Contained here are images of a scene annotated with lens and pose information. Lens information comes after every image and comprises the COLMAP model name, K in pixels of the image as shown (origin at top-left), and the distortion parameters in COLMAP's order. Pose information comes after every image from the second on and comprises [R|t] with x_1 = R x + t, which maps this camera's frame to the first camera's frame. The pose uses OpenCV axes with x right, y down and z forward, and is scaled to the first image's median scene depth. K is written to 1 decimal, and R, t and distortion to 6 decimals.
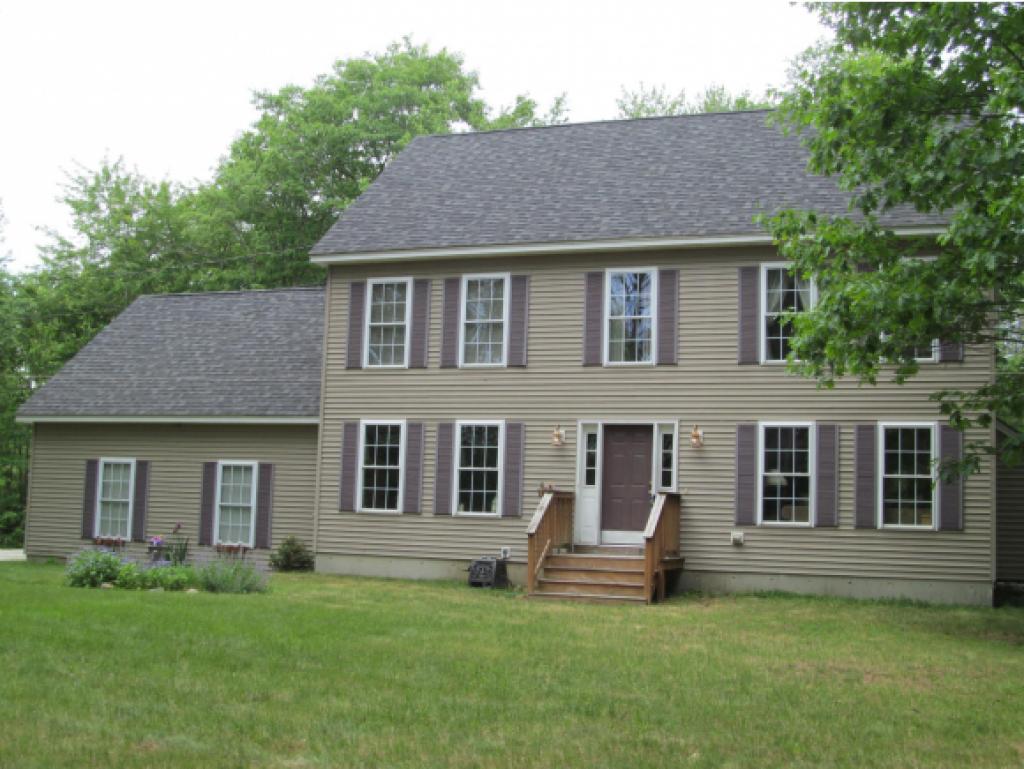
lens RADIAL K [[1128.5, 0, 512.5], [0, 1128.5, 405.5], [0, 0, 1]] dist [-0.192444, 0.411149]
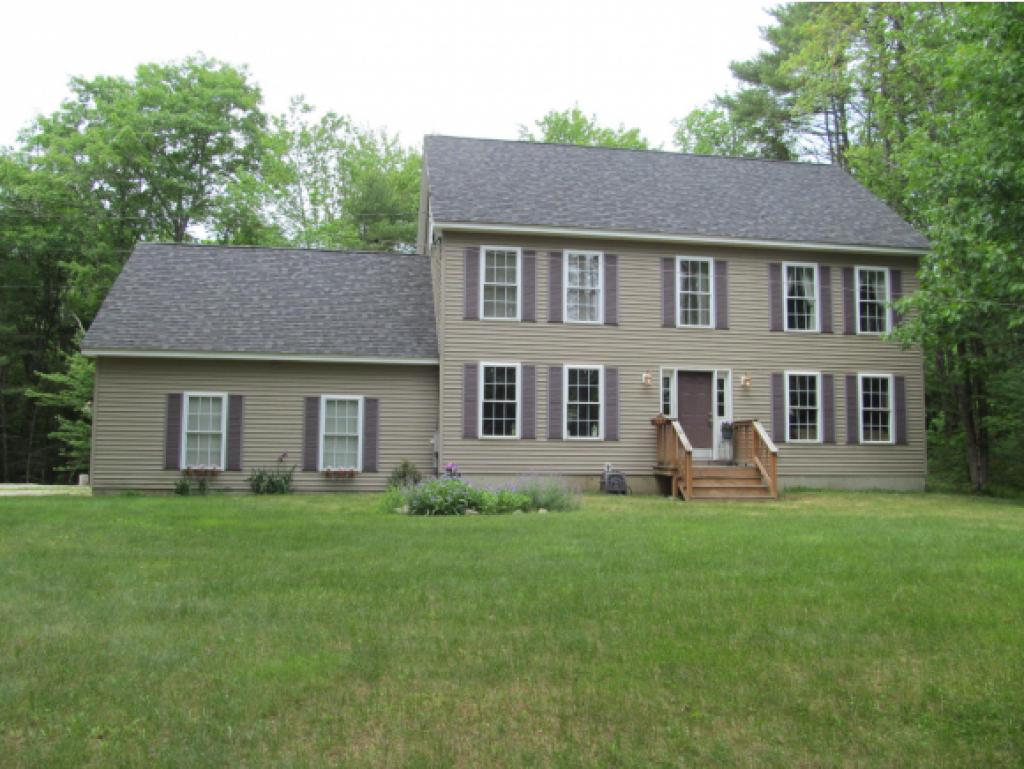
lens RADIAL K [[844.9, 0, 506.6], [0, 844.9, 381.9], [0, 0, 1]] dist [-0.051000, 0.014102]
pose [[0.879700, 0.010255, 0.475419, -0.547442], [-0.031225, 0.998856, 0.036231, 0.000006], [-0.474504, -0.046717, 0.879013, 0.188482]]
